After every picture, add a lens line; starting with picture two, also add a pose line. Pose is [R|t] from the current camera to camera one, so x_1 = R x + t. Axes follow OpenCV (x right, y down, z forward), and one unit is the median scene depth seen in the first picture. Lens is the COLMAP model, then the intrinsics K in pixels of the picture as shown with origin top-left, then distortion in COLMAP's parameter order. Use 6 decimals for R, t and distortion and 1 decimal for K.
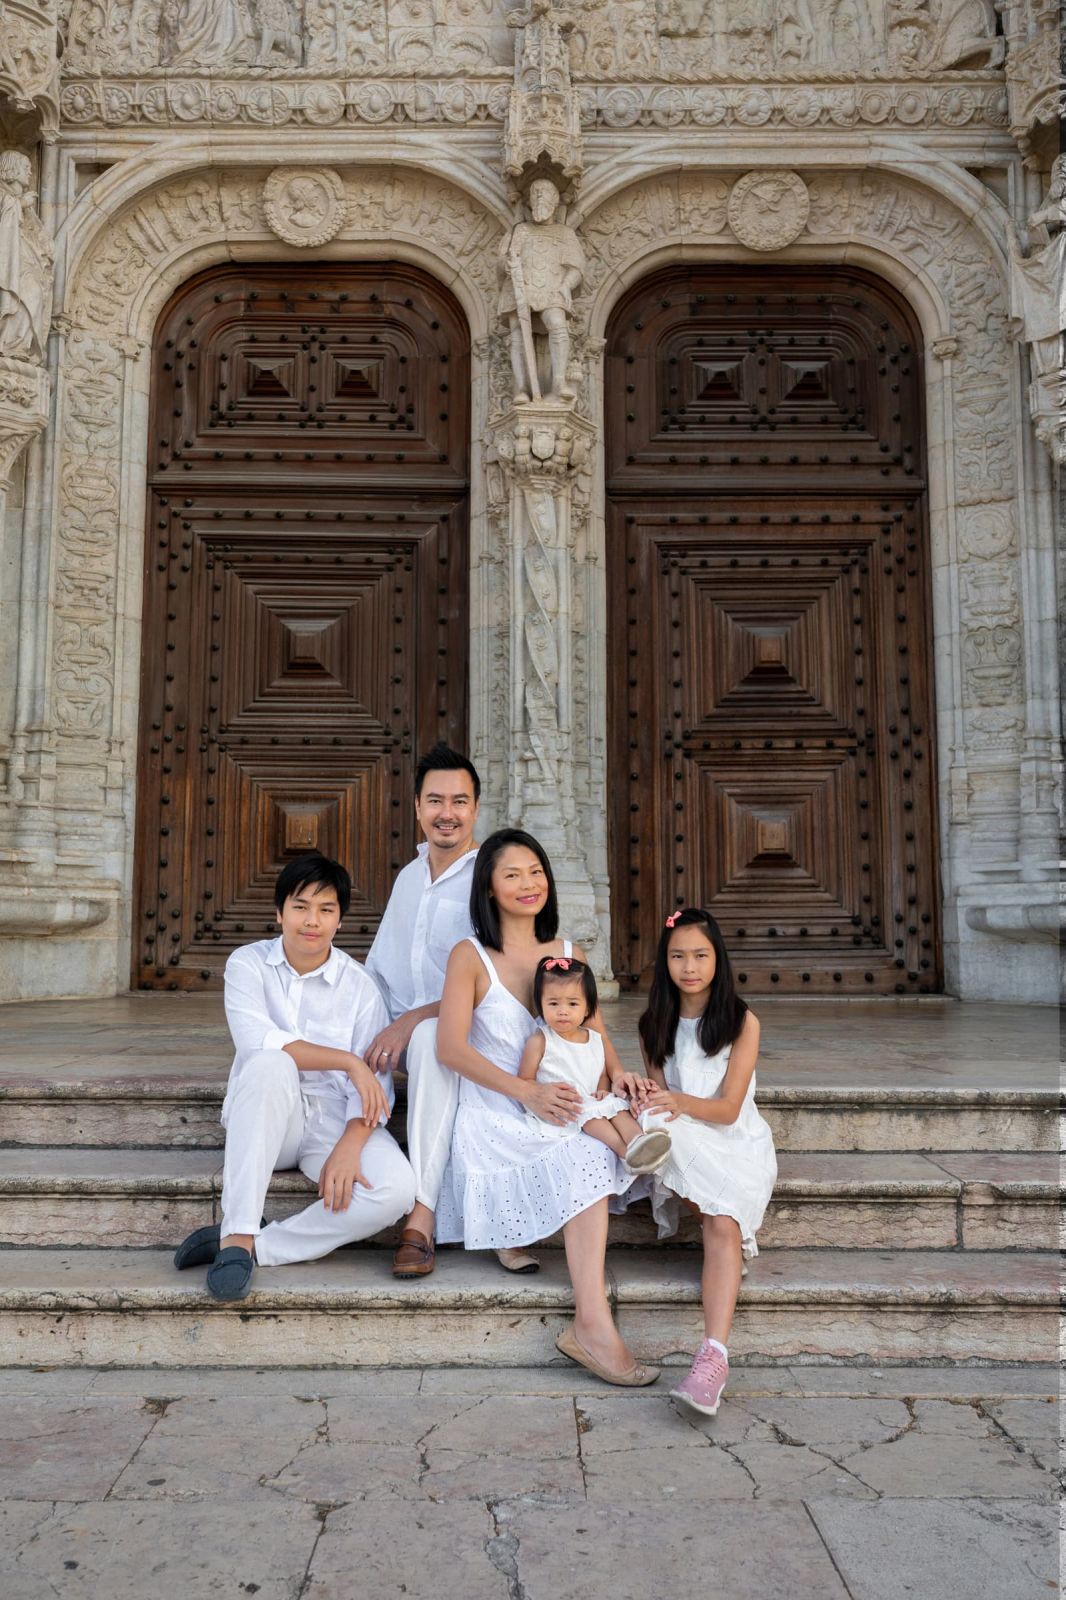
lens RADIAL K [[1646.4, 0, 537.4], [0, 1646.4, 736.6], [0, 0, 1]] dist [-0.003127, 0.006372]
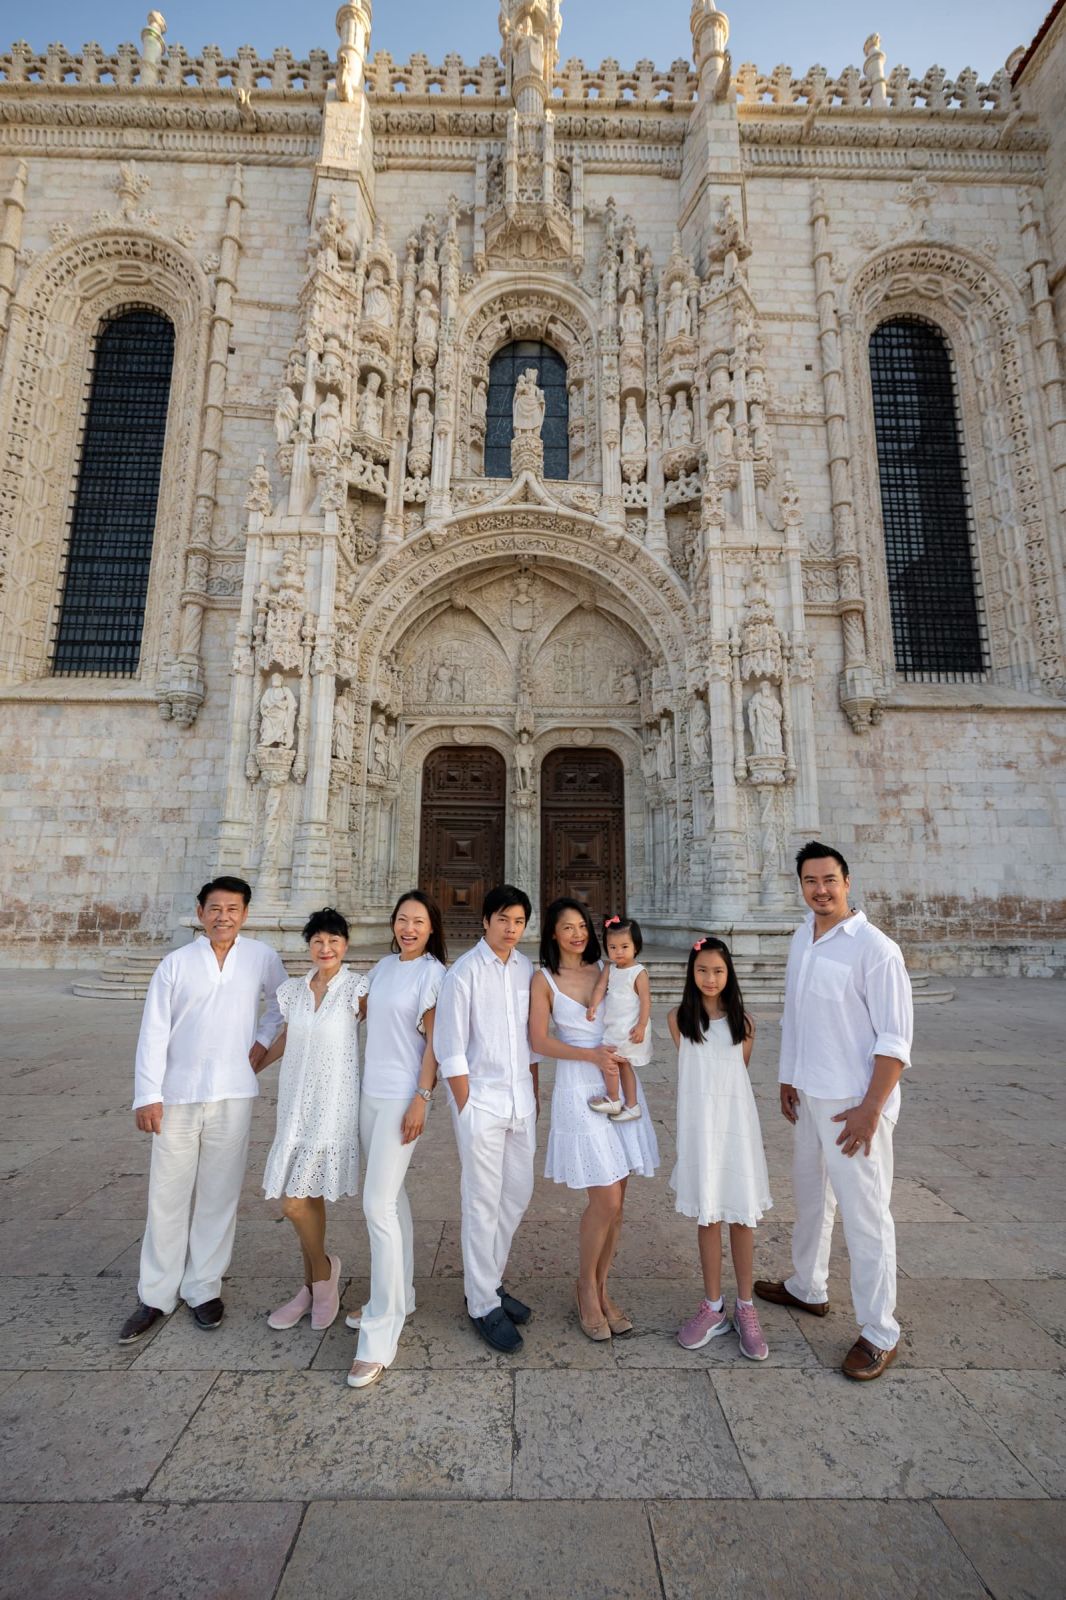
lens RADIAL K [[765.4, 0, 536.3], [0, 765.4, 792.6], [0, 0, 1]] dist [-0.003201, -0.001015]
pose [[0.999972, 0.006684, 0.003395, 0.025724], [-0.006519, 0.998909, -0.046245, -0.104832], [-0.003700, 0.046222, 0.998924, -0.808233]]
